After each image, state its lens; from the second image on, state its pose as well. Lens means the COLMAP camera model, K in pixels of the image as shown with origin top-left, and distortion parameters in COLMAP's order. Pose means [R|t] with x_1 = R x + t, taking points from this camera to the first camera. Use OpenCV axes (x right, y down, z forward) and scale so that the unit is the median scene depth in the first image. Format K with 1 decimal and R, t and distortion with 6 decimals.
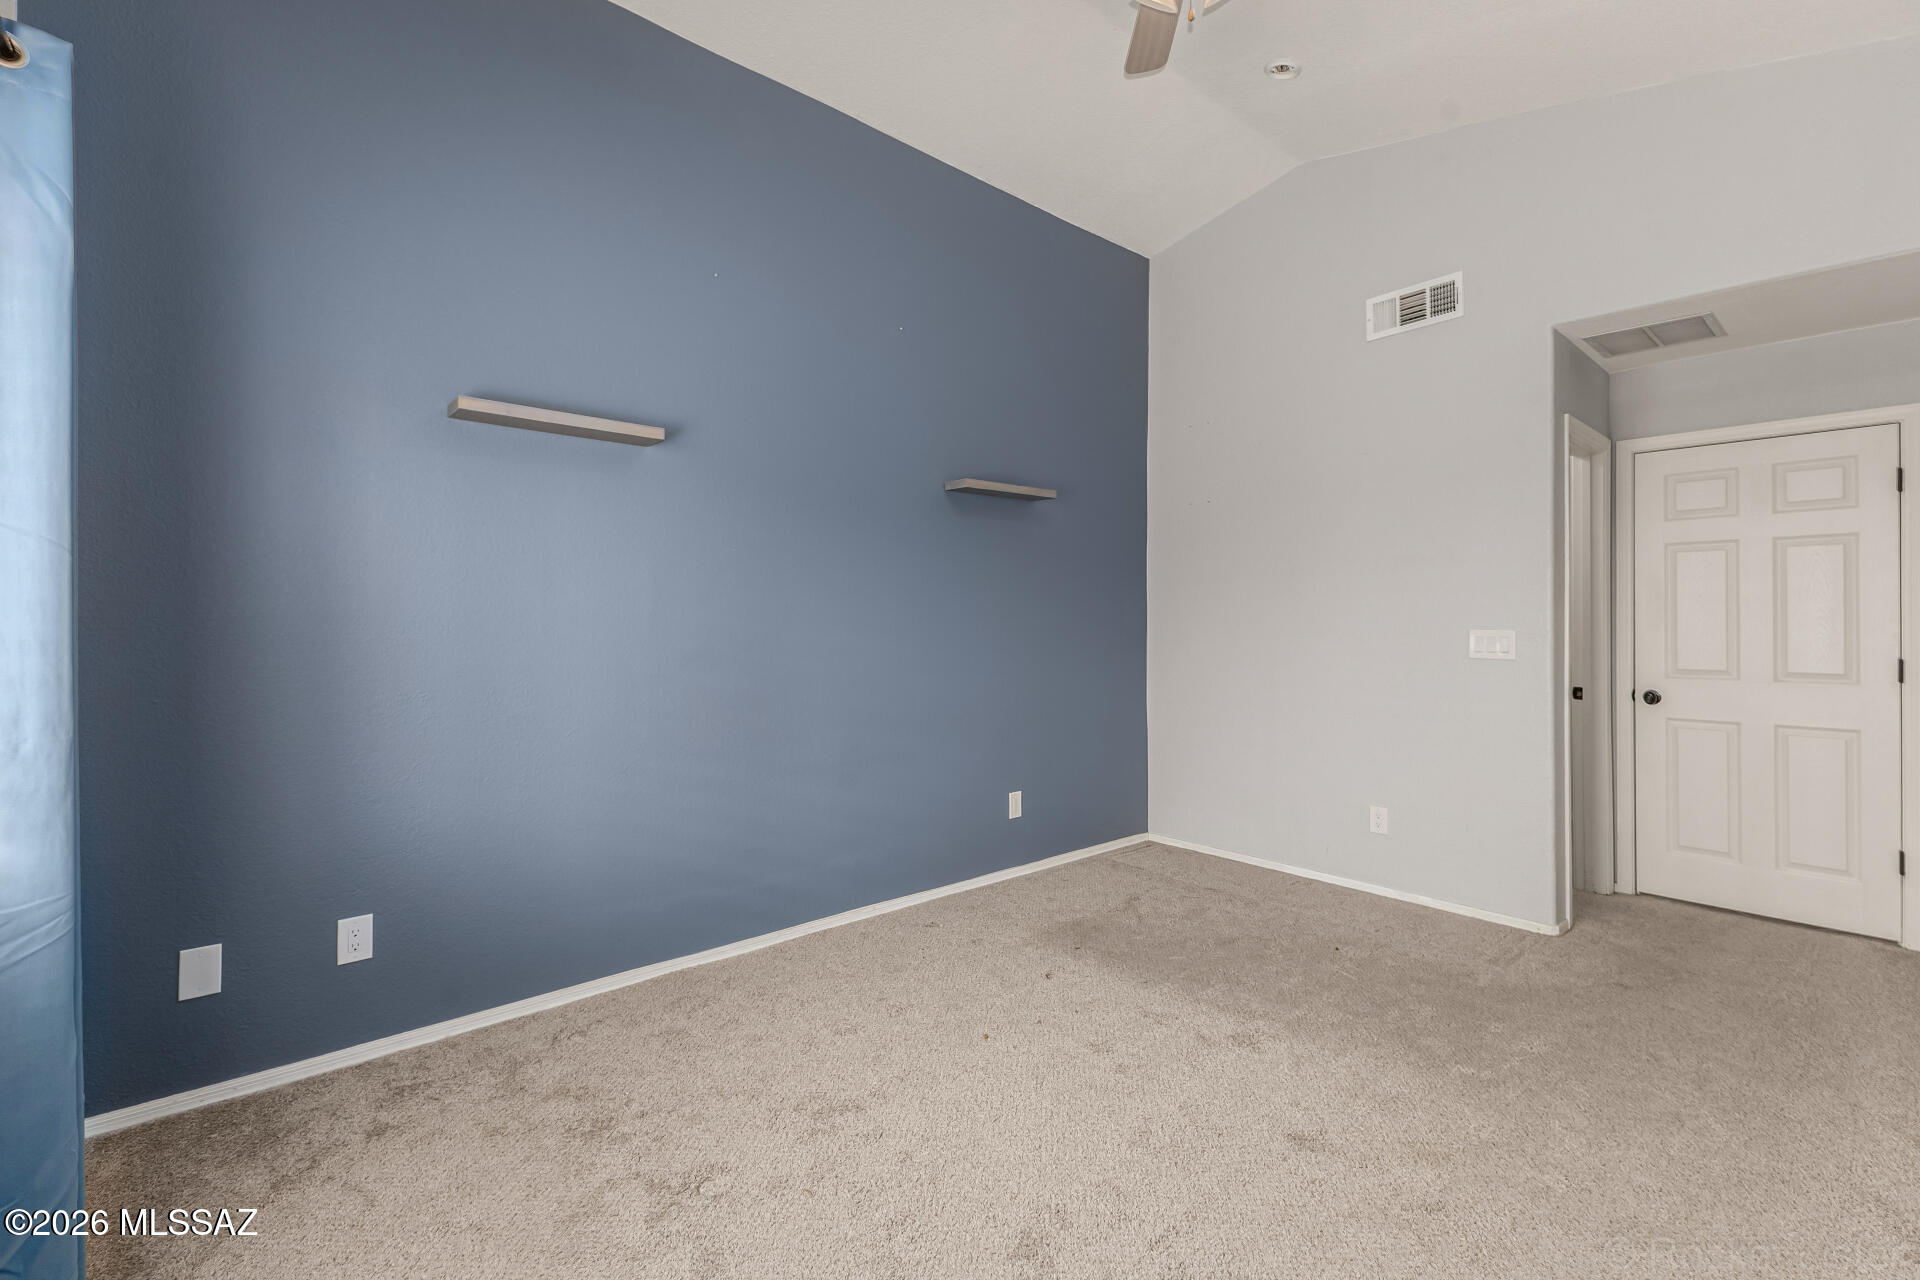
lens RADIAL K [[834.2, 0, 957.7], [0, 834.2, 626.0], [0, 0, 1]] dist [0.011757, -0.001432]
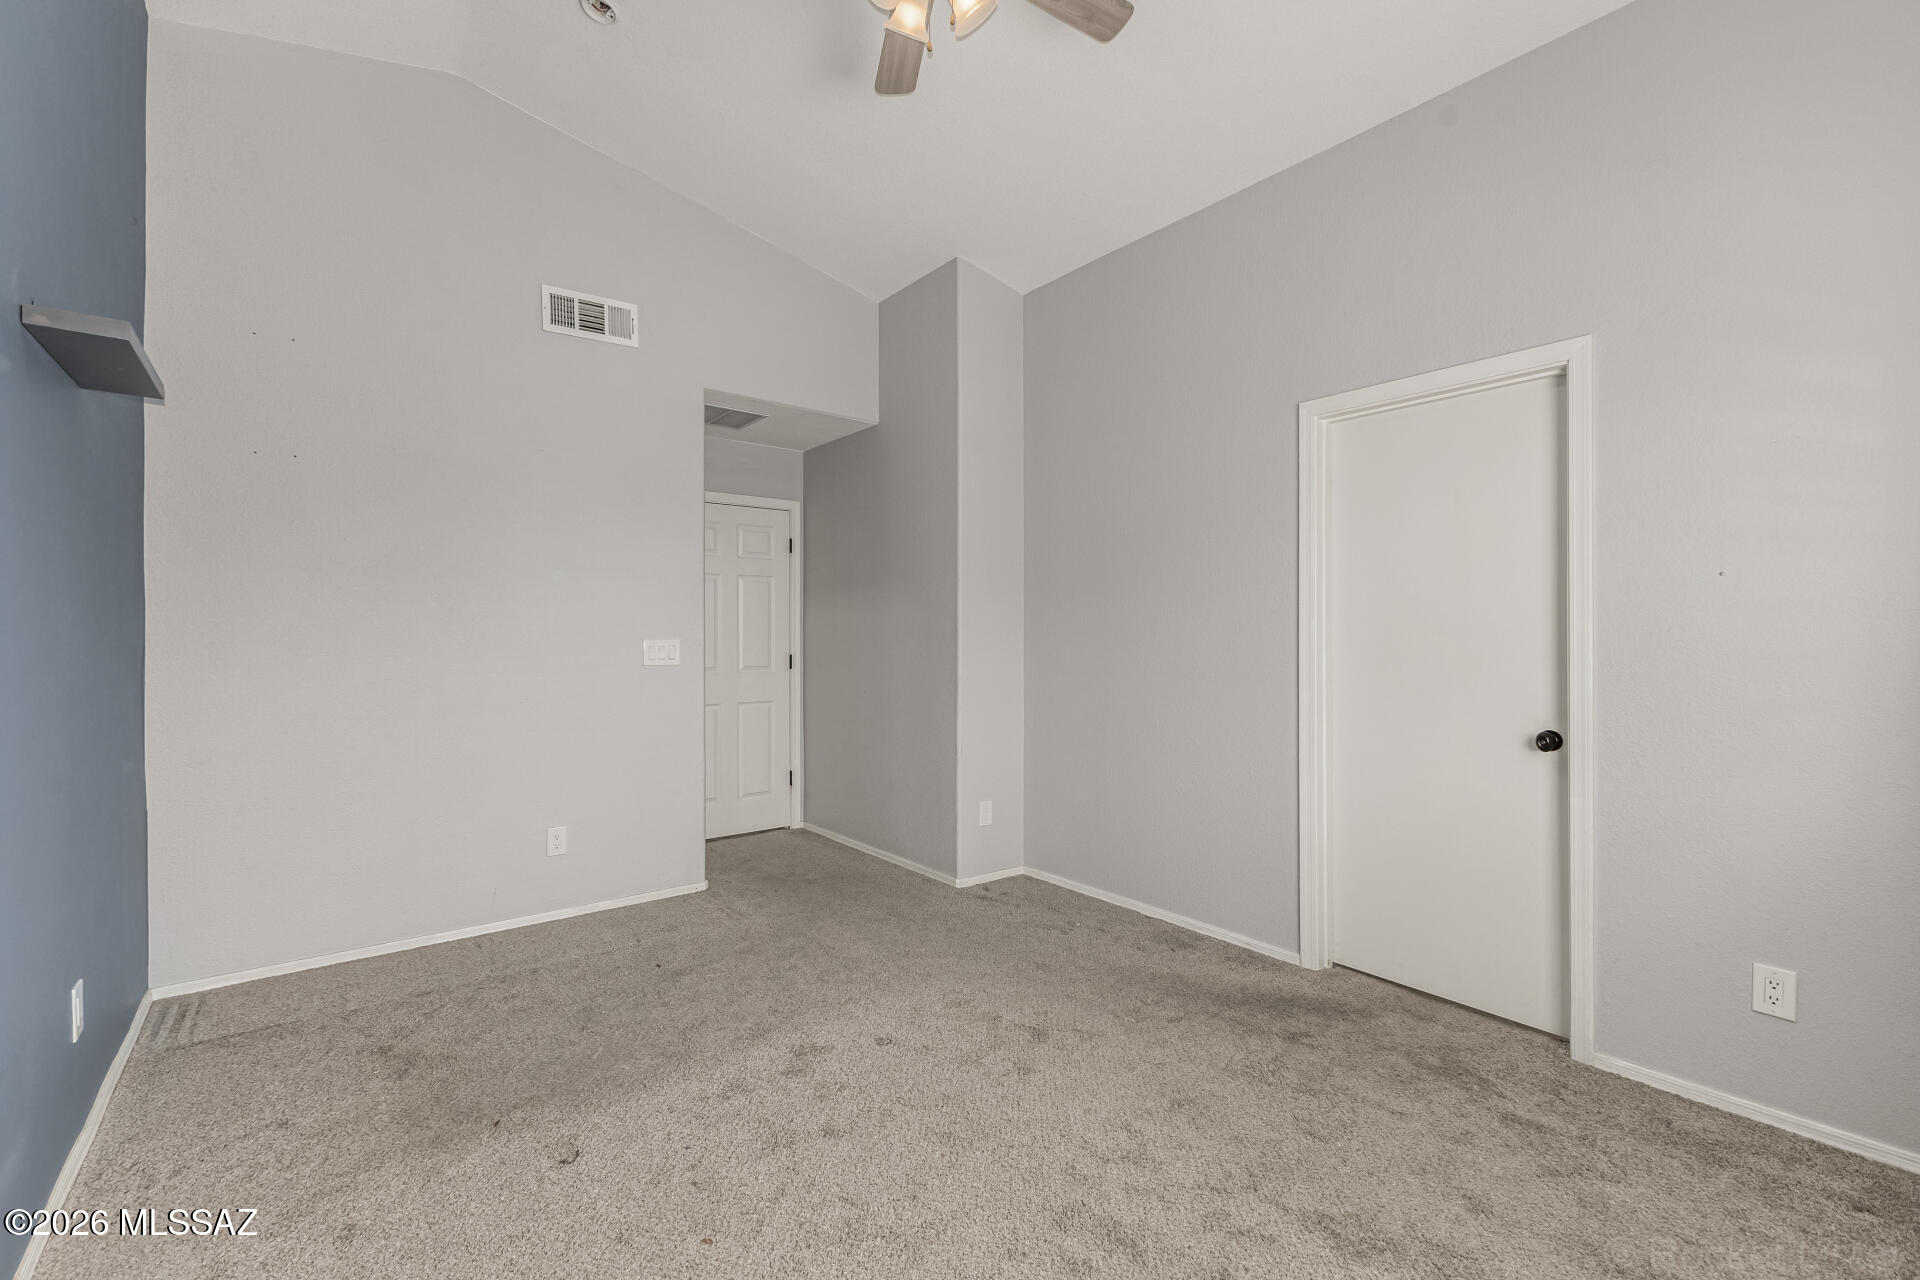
lens RADIAL K [[834.2, 0, 958.0], [0, 834.2, 638.3], [0, 0, 1]] dist [0.011757, -0.001432]
pose [[0.049626, -0.007807, 0.998737, -0.449990], [0.006064, 0.999953, 0.007515, -0.002497], [-0.998749, 0.005683, 0.049671, 0.536554]]
